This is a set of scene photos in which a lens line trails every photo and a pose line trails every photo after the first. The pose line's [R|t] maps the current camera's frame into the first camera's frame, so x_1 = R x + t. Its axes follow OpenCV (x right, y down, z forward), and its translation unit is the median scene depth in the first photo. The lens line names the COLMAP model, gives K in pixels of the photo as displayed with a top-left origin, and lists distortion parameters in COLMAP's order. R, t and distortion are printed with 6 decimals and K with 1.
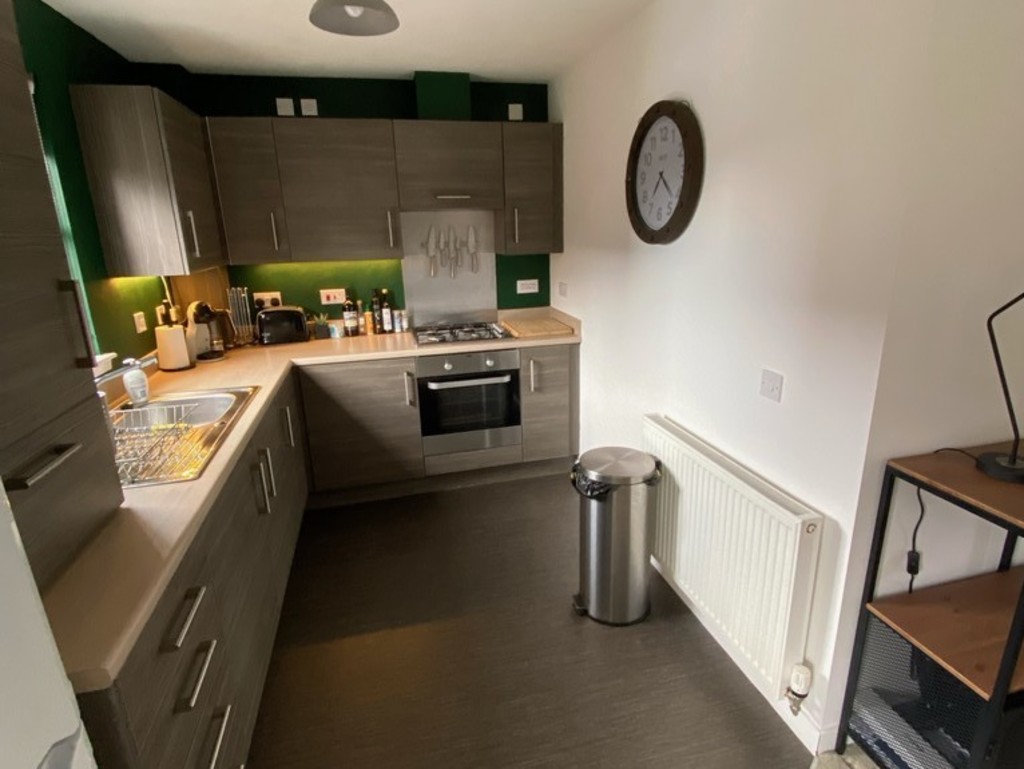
lens RADIAL K [[553.9, 0, 519.5], [0, 553.9, 379.7], [0, 0, 1]] dist [0.090291, -0.099212]
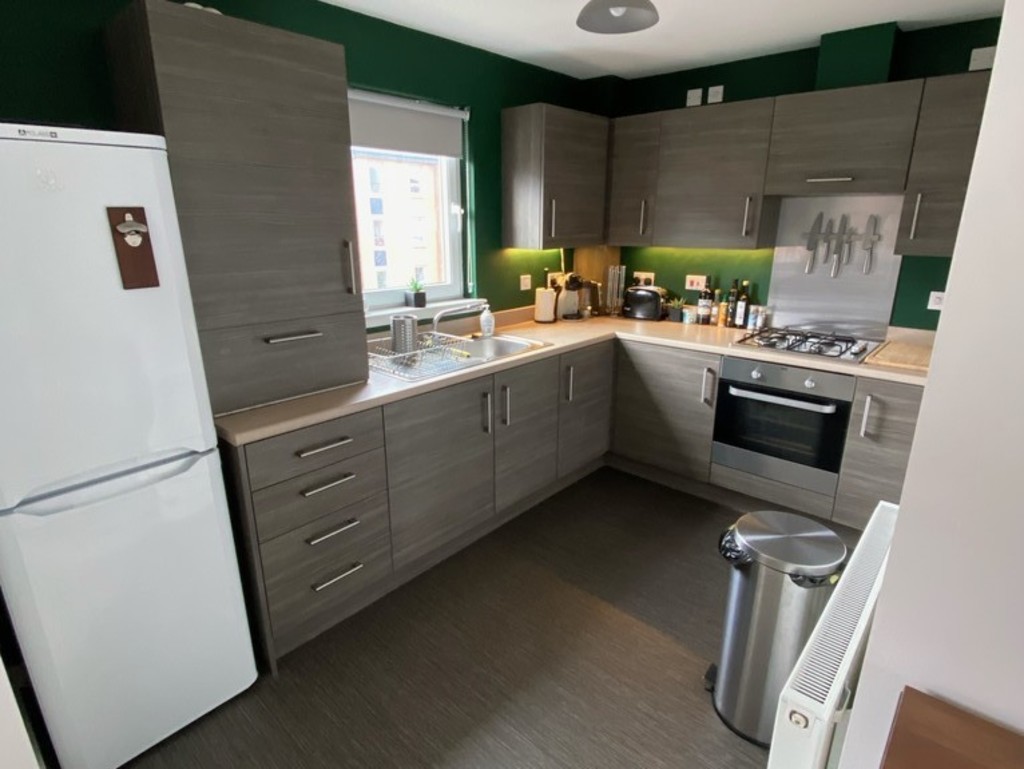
lens RADIAL K [[553.9, 0, 519.5], [0, 553.9, 379.7], [0, 0, 1]] dist [0.090291, -0.099212]
pose [[0.563875, 0.257815, -0.784587, 0.340035], [-0.237203, 0.960553, 0.145163, -0.052805], [0.791063, 0.104252, 0.602786, 0.158742]]
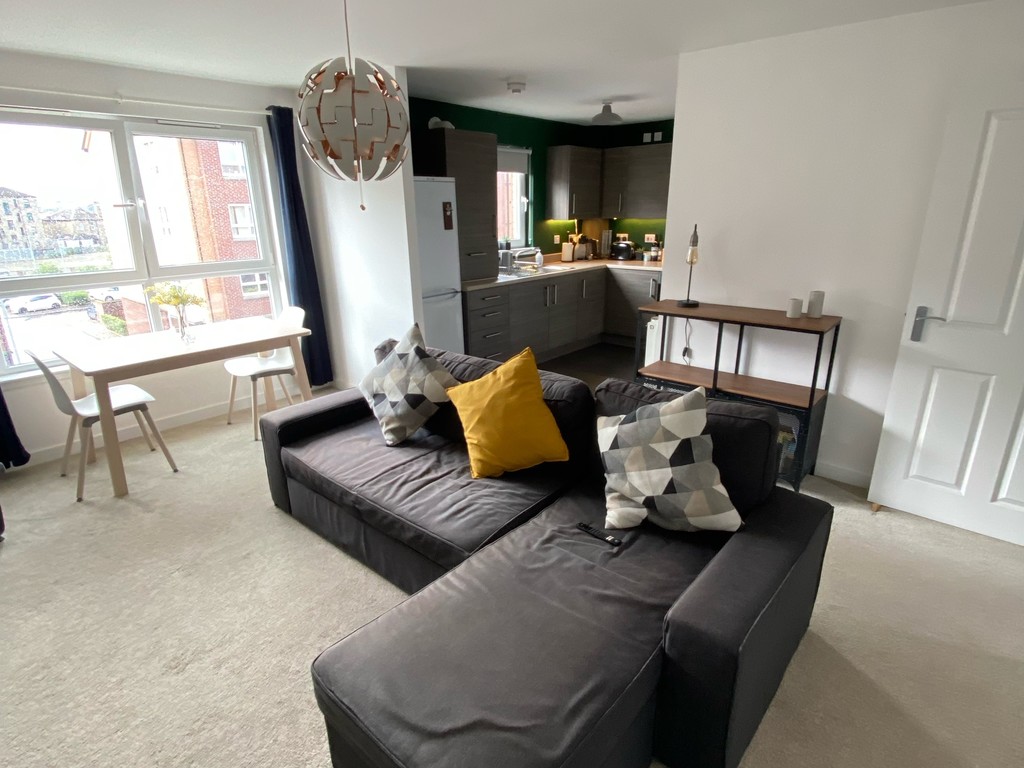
lens RADIAL K [[553.9, 0, 519.5], [0, 553.9, 379.2], [0, 0, 1]] dist [0.090291, -0.099212]
pose [[0.580159, 0.268058, -0.769129, 1.000080], [-0.224890, 0.960304, 0.165051, 0.094500], [0.782841, 0.077214, 0.617413, -0.462389]]
